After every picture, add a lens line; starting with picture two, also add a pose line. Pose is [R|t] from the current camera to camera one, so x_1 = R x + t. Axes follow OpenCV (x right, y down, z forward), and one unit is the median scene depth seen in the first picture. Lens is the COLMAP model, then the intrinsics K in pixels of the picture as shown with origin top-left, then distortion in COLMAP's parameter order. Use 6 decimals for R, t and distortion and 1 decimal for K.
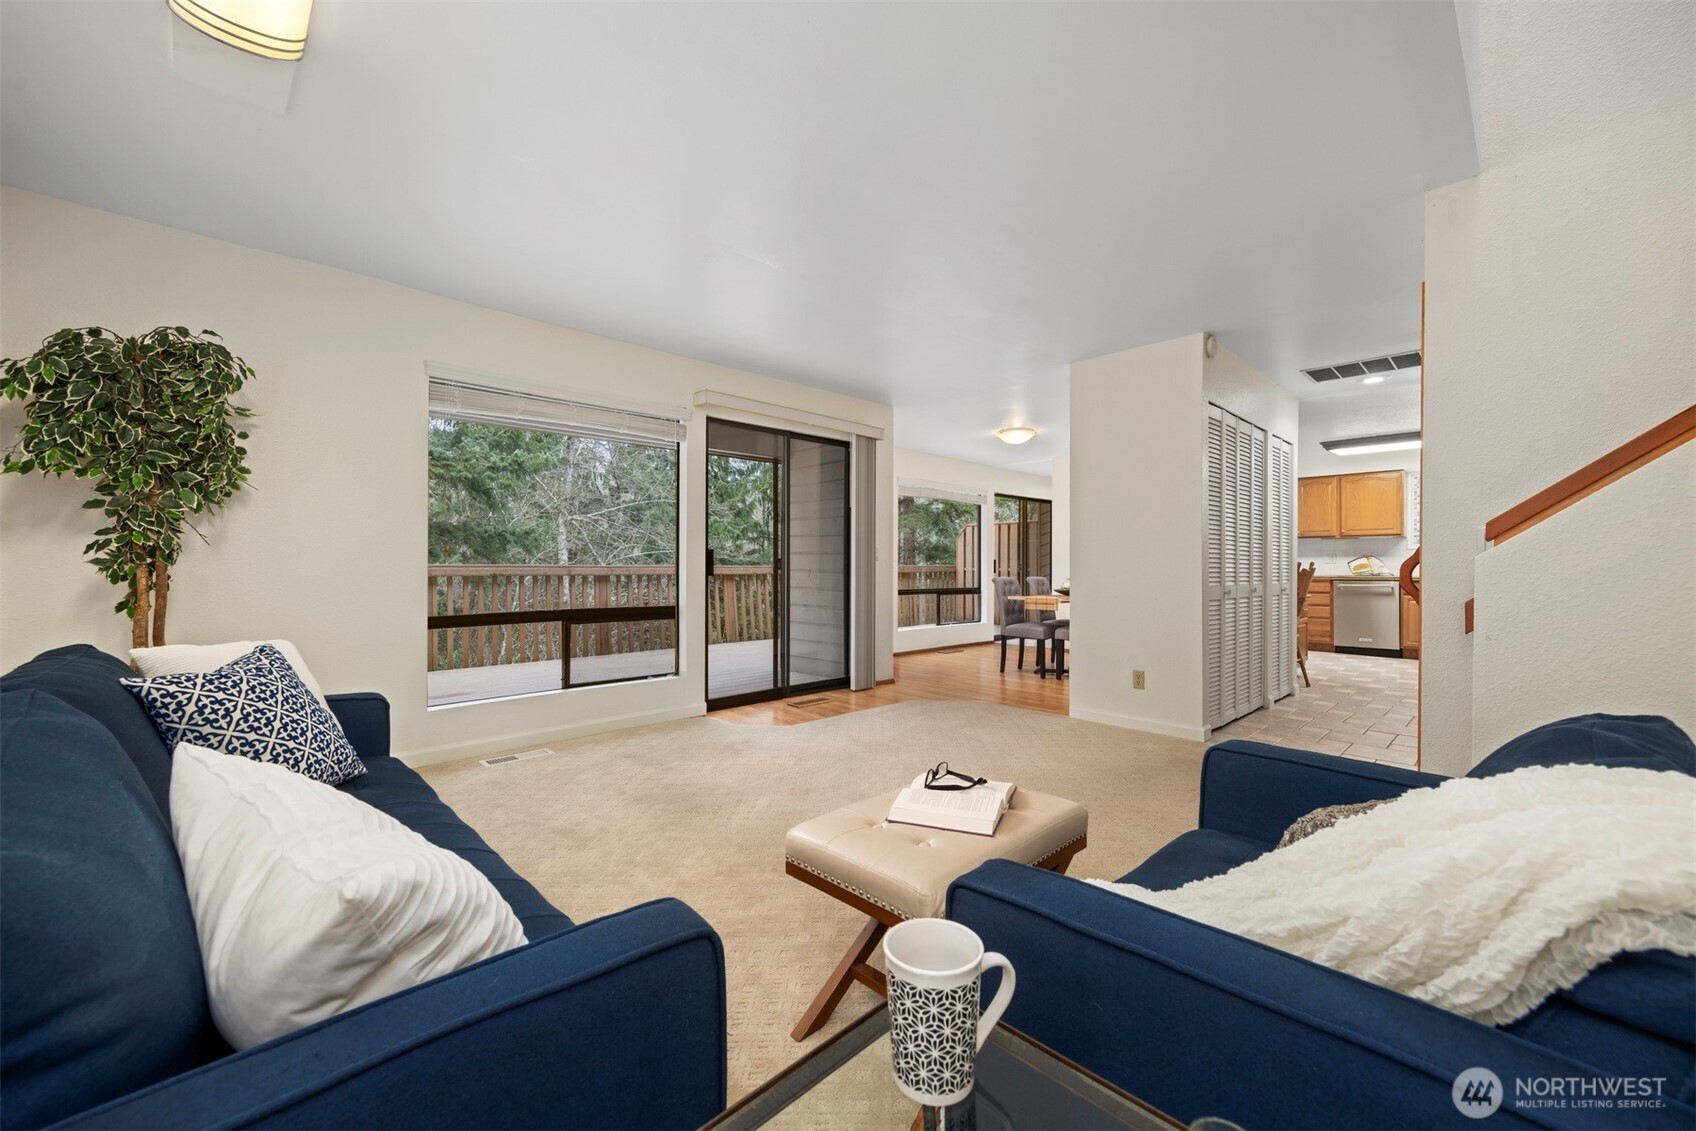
lens RADIAL K [[648.0, 0, 855.1], [0, 648.0, 575.0], [0, 0, 1]] dist [-0.003778, 0.000442]
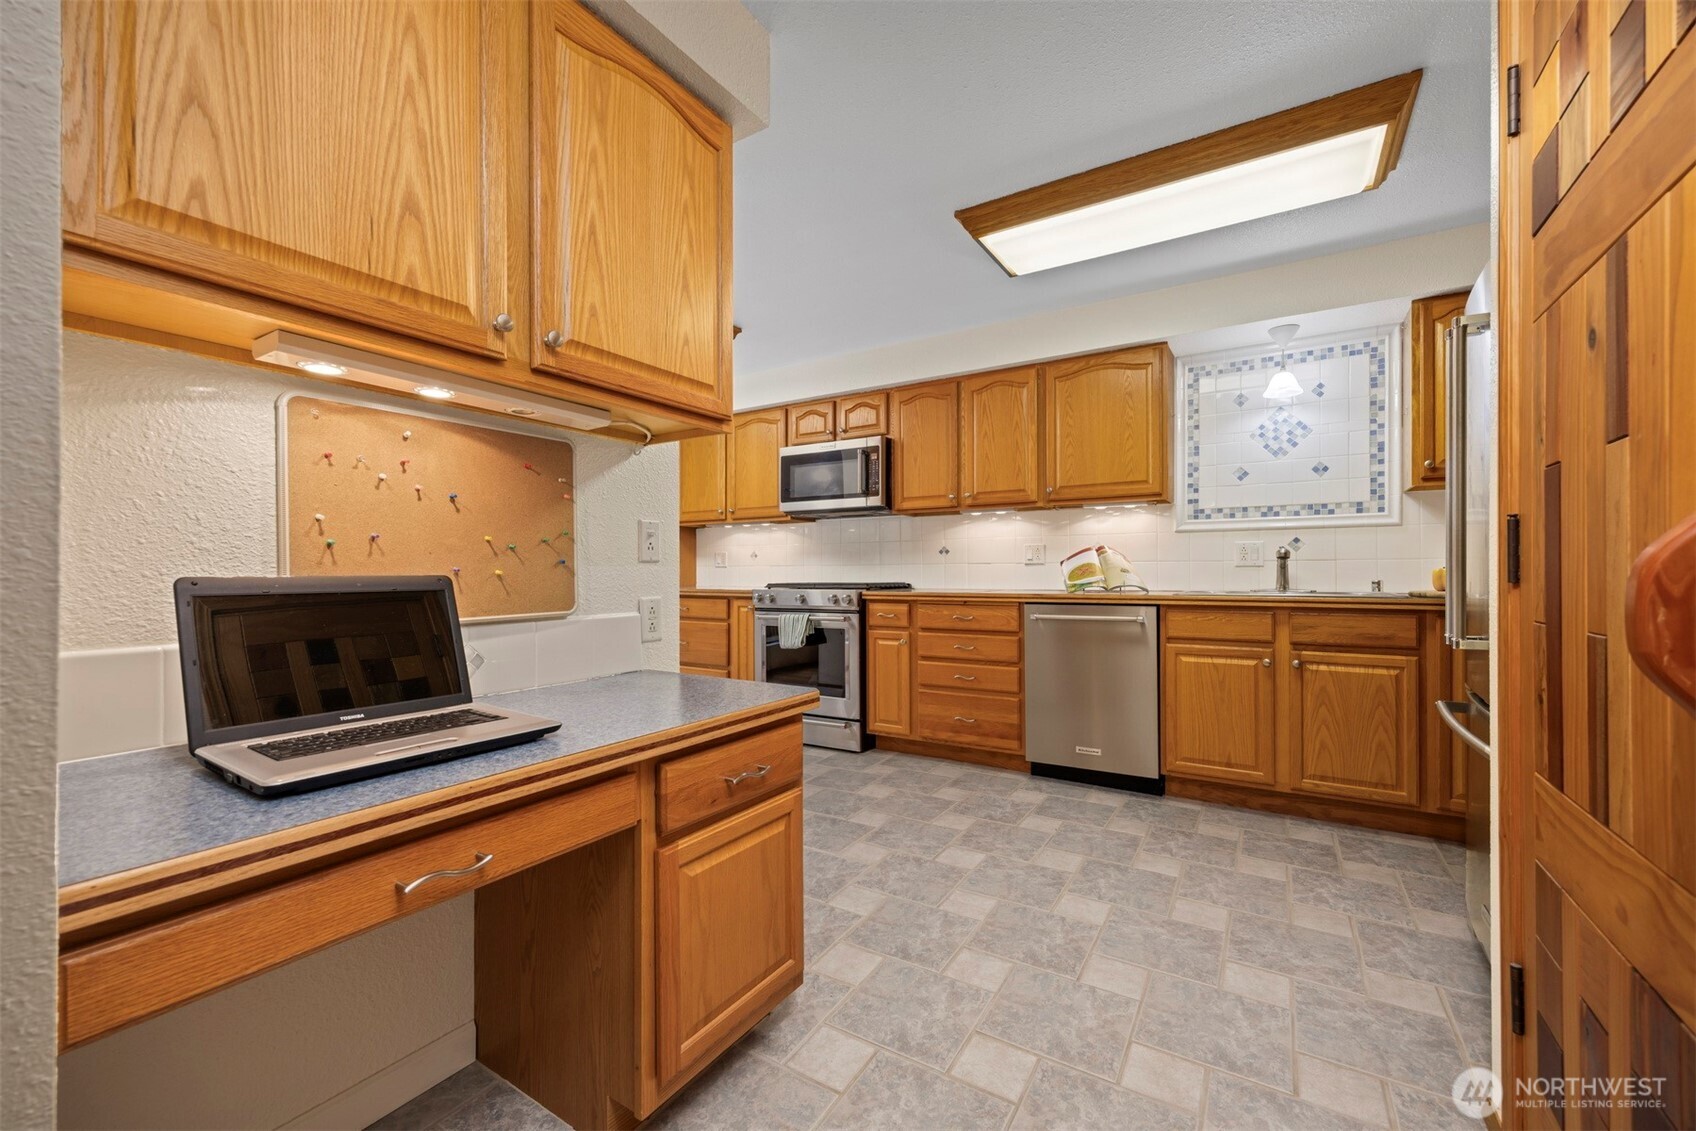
lens RADIAL K [[680.1, 0, 845.9], [0, 680.1, 575.2], [0, 0, 1]] dist [0.008862, -0.000148]
pose [[0.974154, -0.007850, 0.225747, 0.473334], [0.009134, 0.999947, -0.004646, -0.008750], [-0.225698, 0.006588, 0.974175, 0.534412]]
